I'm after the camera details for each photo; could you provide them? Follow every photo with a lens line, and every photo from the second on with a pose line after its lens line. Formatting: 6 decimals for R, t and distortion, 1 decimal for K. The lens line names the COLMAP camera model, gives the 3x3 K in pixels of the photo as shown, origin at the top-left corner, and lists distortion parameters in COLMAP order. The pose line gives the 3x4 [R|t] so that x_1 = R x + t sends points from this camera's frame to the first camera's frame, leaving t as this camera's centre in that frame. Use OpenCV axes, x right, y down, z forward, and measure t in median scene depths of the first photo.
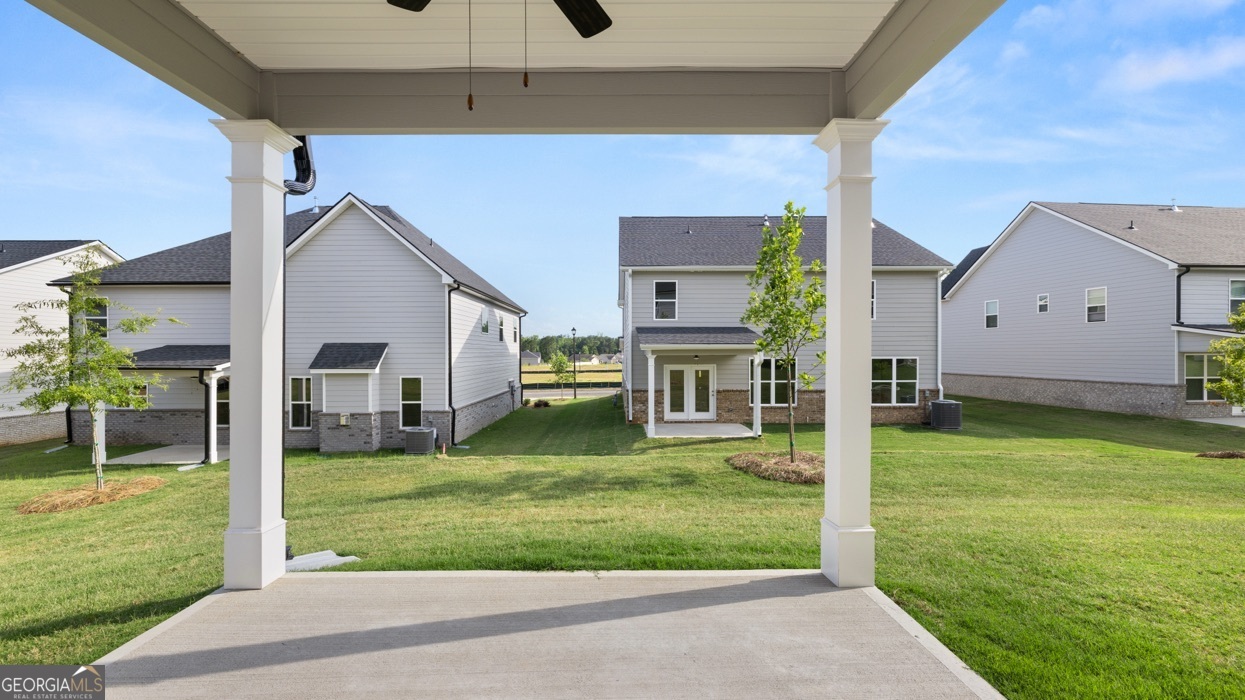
lens RADIAL K [[529.4, 0, 624.1], [0, 529.4, 352.3], [0, 0, 1]] dist [0.004216, 0.000124]
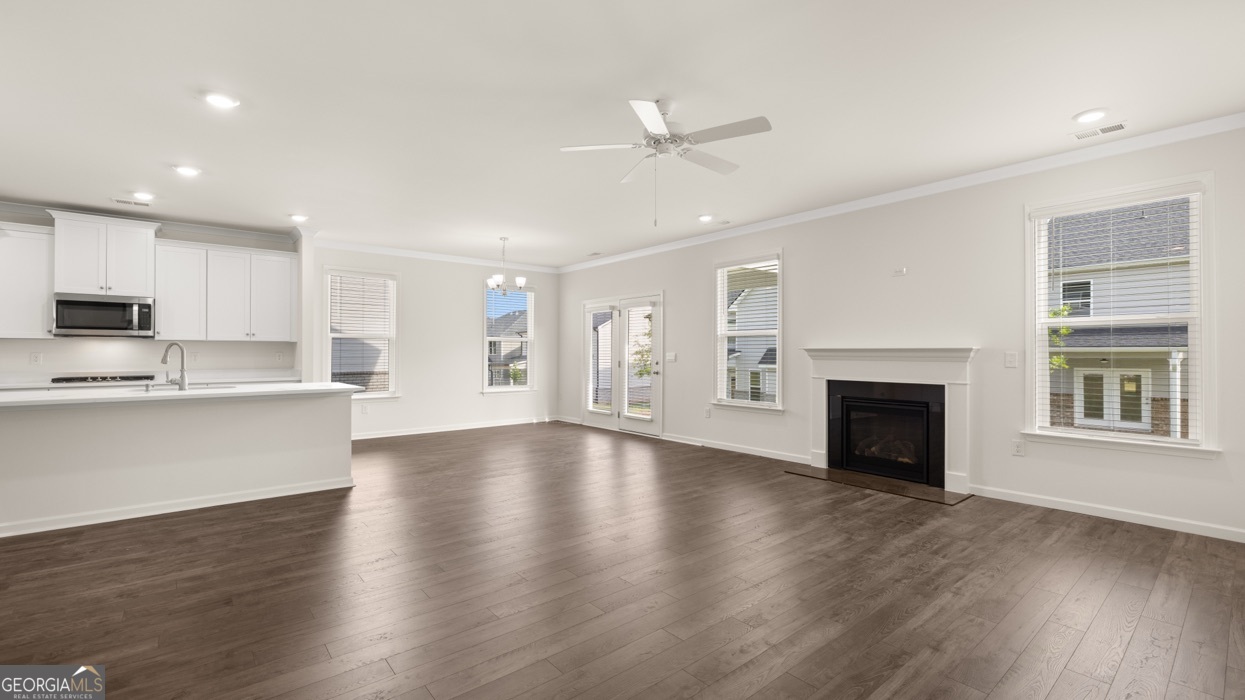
lens RADIAL K [[529.4, 0, 624.8], [0, 529.4, 348.7], [0, 0, 1]] dist [0.004216, 0.000124]
pose [[0.625008, -0.009106, -0.780565, 0.317392], [-0.002419, 0.999905, -0.013601, 0.003585], [0.780615, 0.010389, 0.624926, -0.241625]]
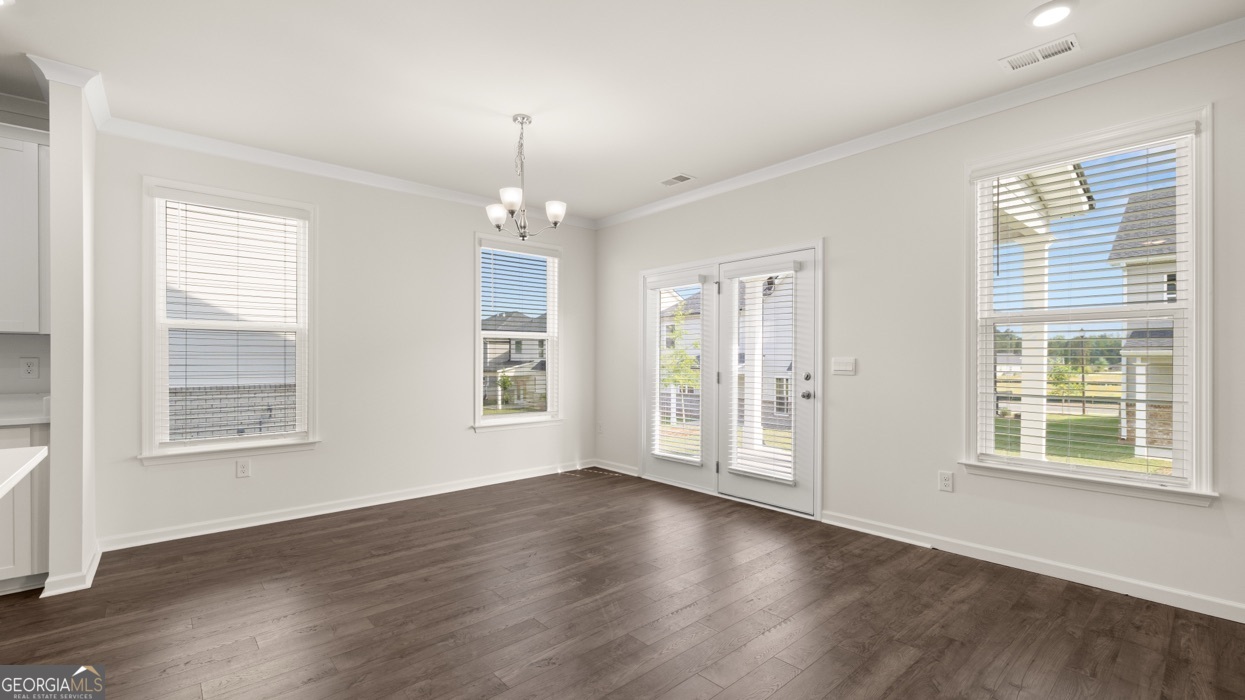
lens RADIAL K [[529.4, 0, 629.8], [0, 529.4, 355.9], [0, 0, 1]] dist [0.004216, 0.000124]
pose [[0.654618, -0.006223, -0.755934, 0.141401], [-0.000501, 0.999962, -0.008666, 0.002450], [0.755959, 0.006052, 0.654590, -0.168452]]
